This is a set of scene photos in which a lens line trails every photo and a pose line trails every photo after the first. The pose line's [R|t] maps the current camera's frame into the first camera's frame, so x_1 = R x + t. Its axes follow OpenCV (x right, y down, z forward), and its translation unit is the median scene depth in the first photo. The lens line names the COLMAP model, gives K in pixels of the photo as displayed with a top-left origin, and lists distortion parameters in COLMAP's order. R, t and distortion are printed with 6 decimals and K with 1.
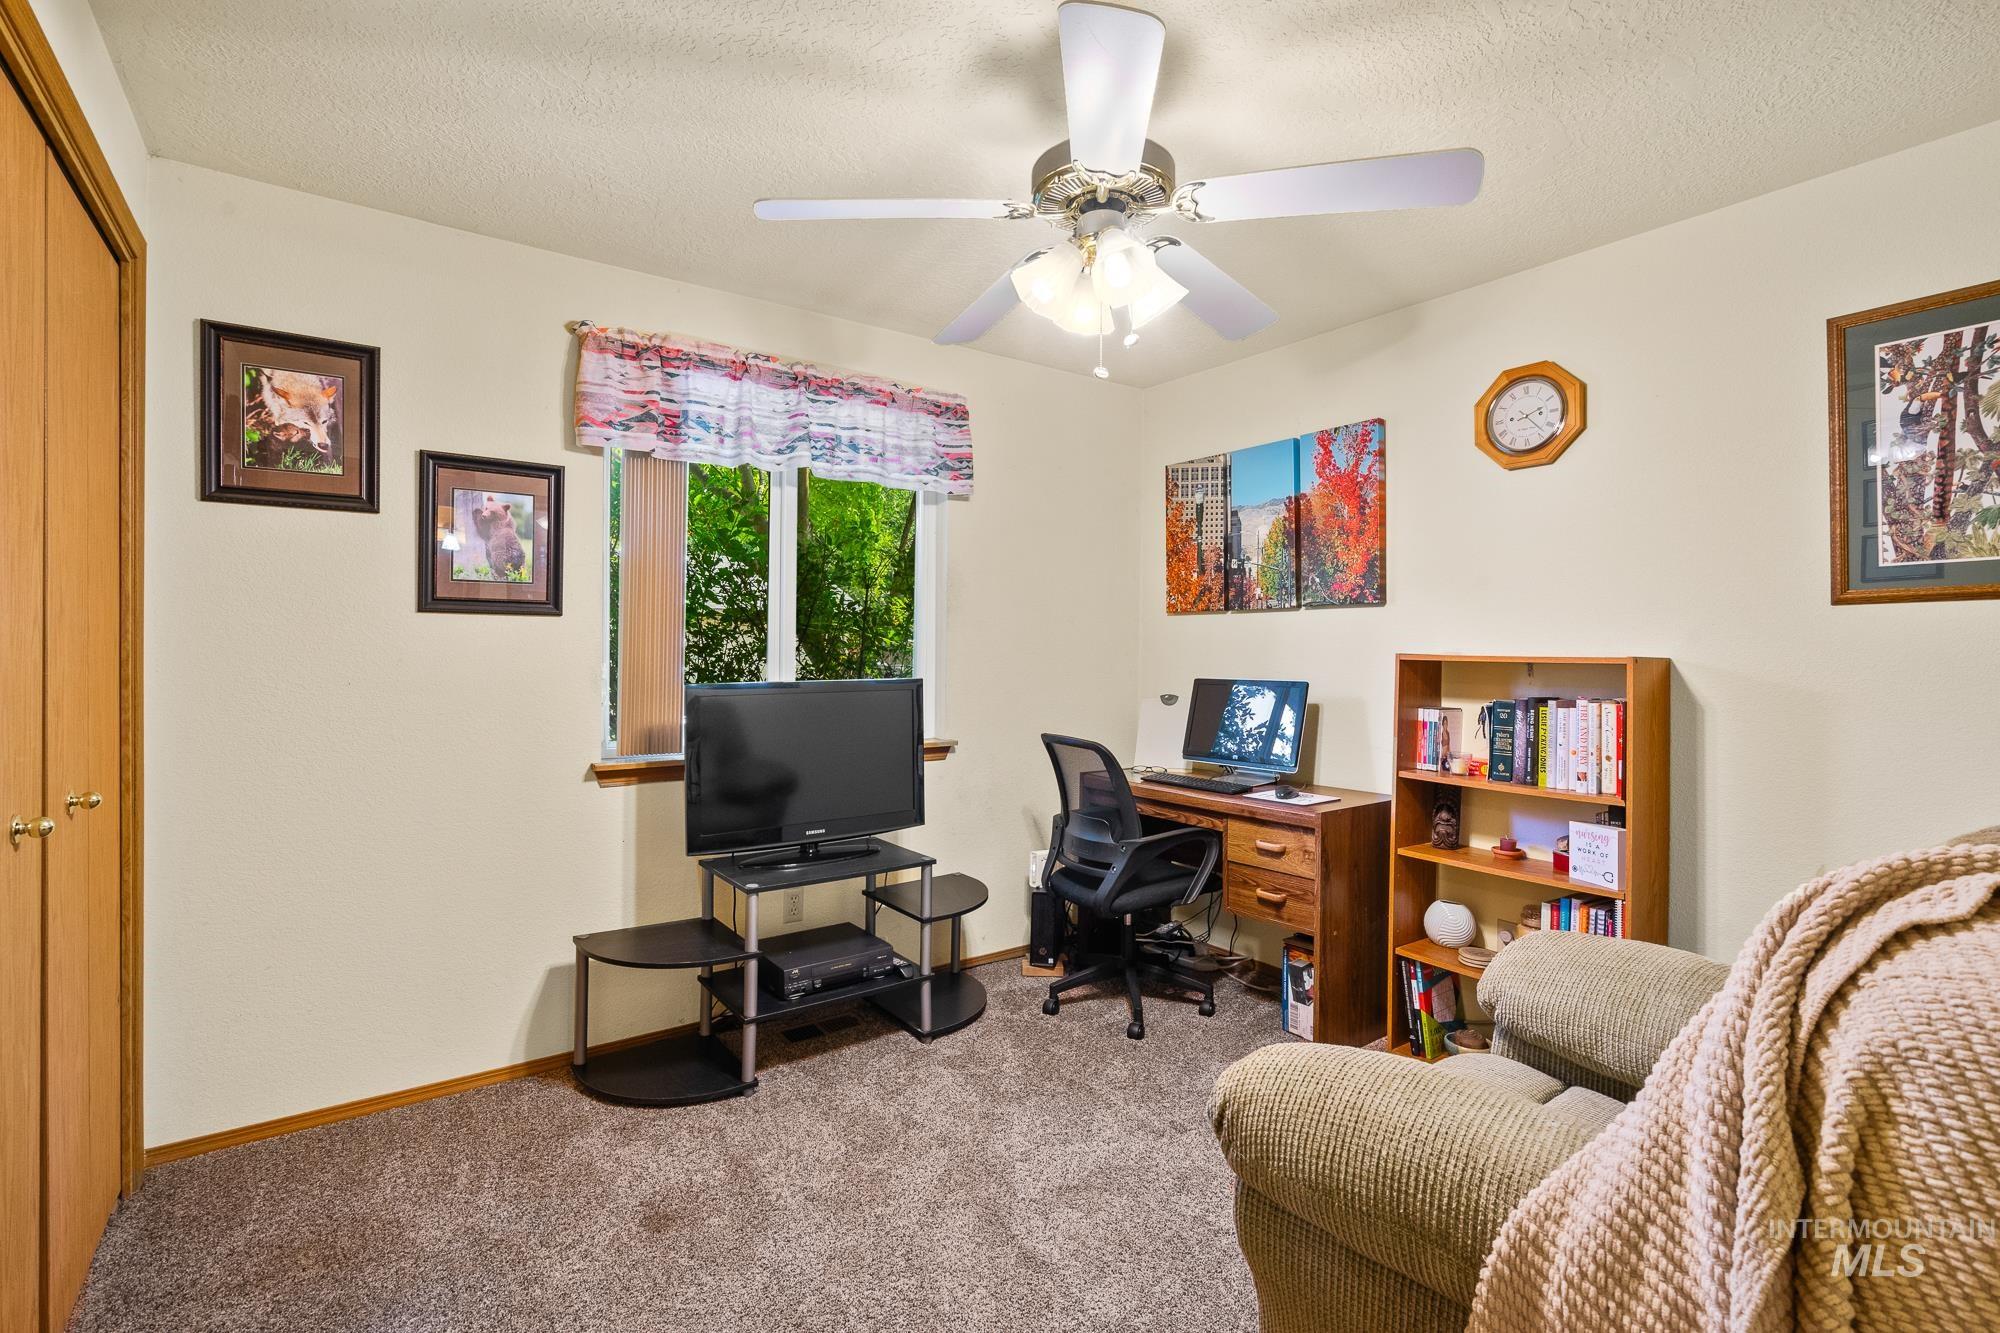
lens RADIAL K [[915.1, 0, 1002.6], [0, 915.1, 657.6], [0, 0, 1]] dist [-0.006561, 0.002405]
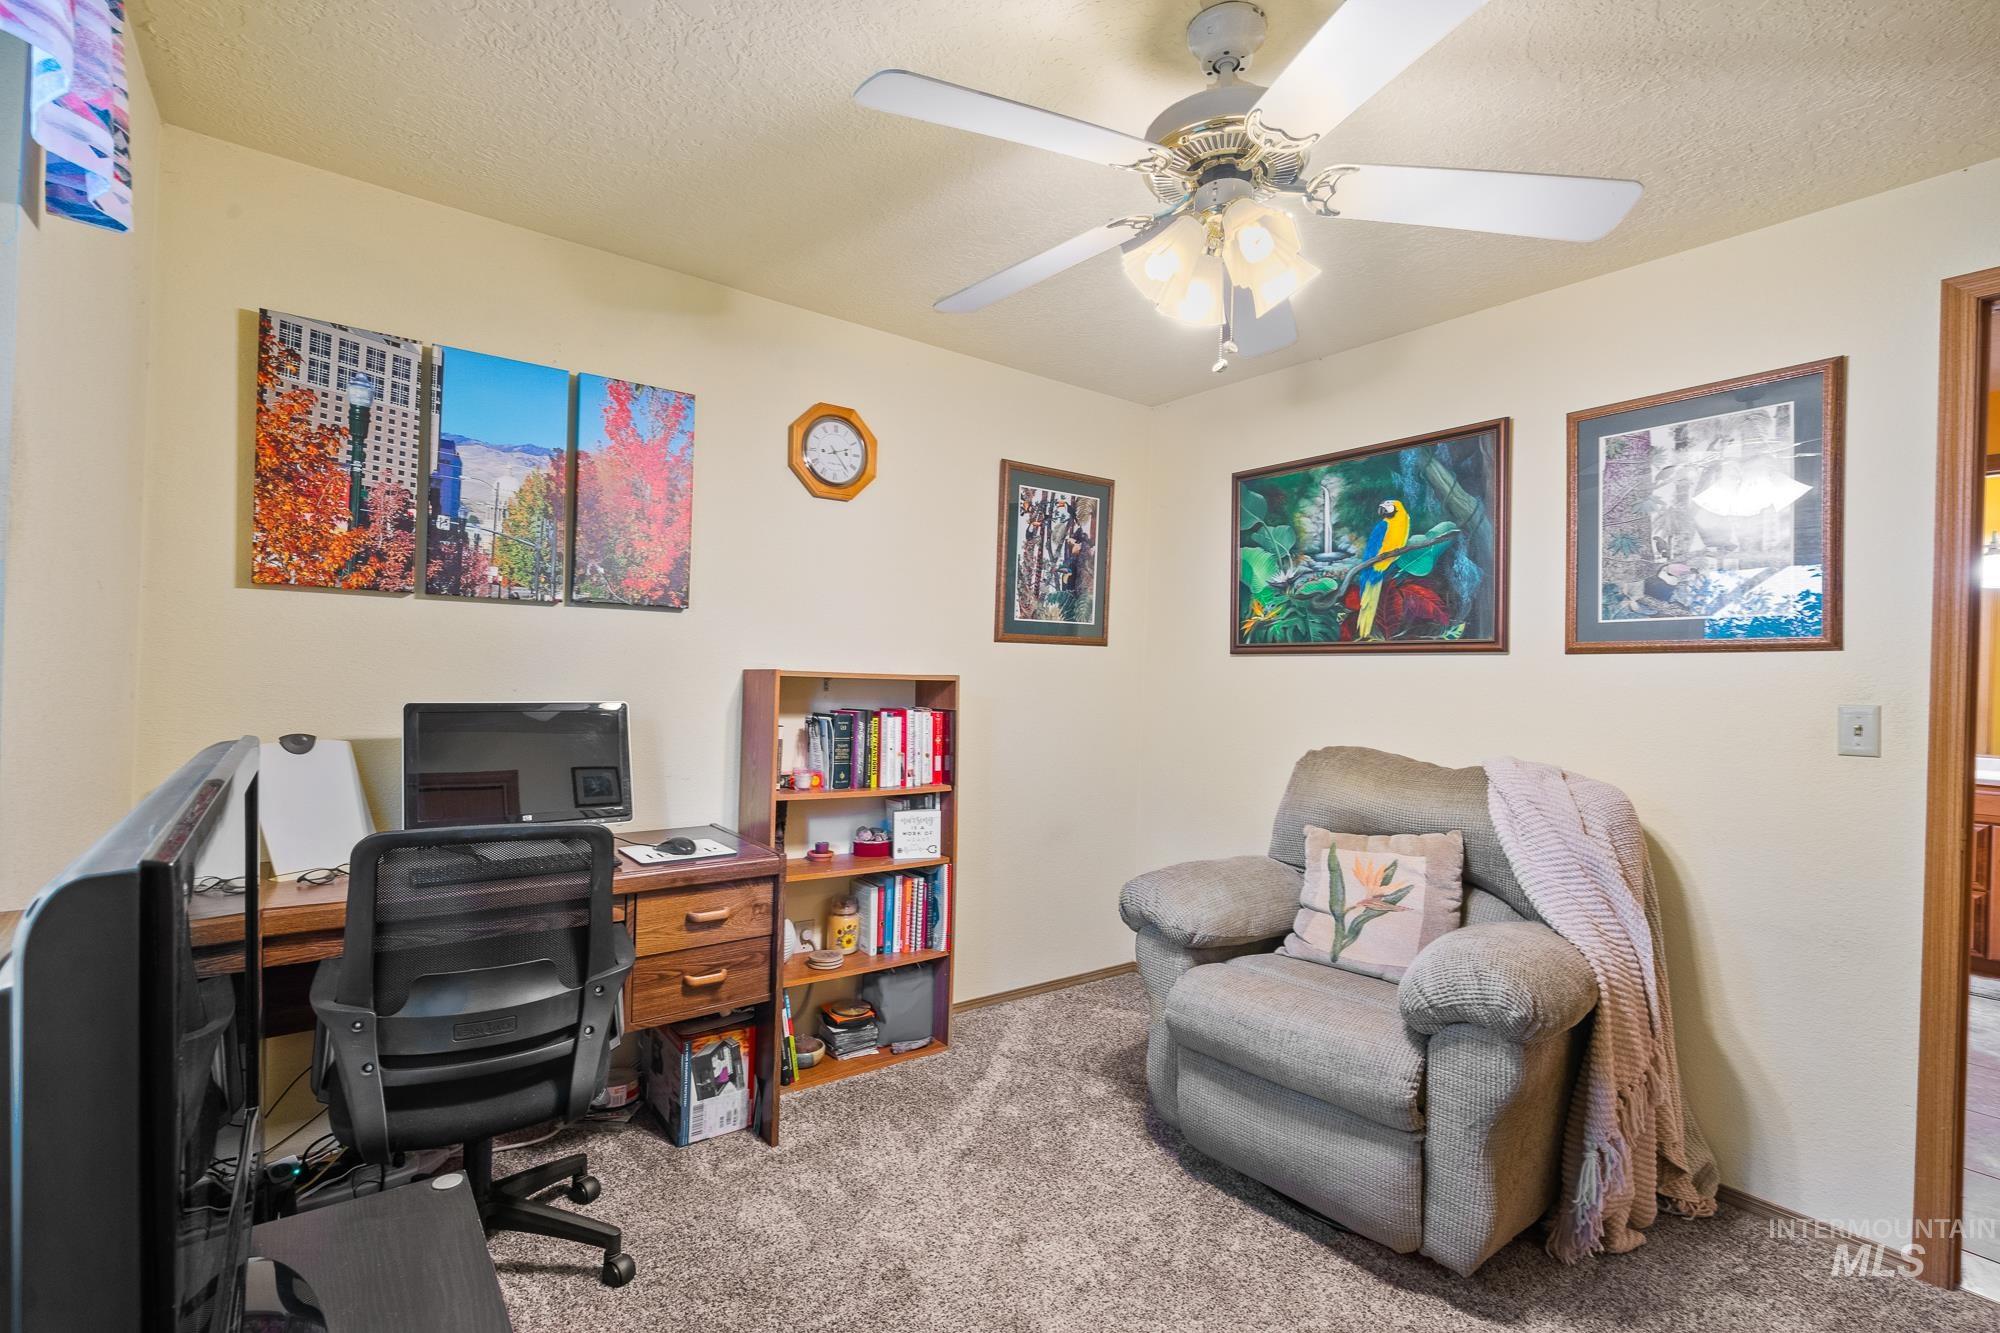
lens RADIAL K [[915.1, 0, 1001.5], [0, 915.1, 675.7], [0, 0, 1]] dist [-0.006561, 0.002405]
pose [[-0.027102, -0.011821, 0.999563, -0.486329], [-0.021439, 0.999707, 0.011241, -0.013224], [-0.999403, -0.021125, -0.027347, 0.760553]]
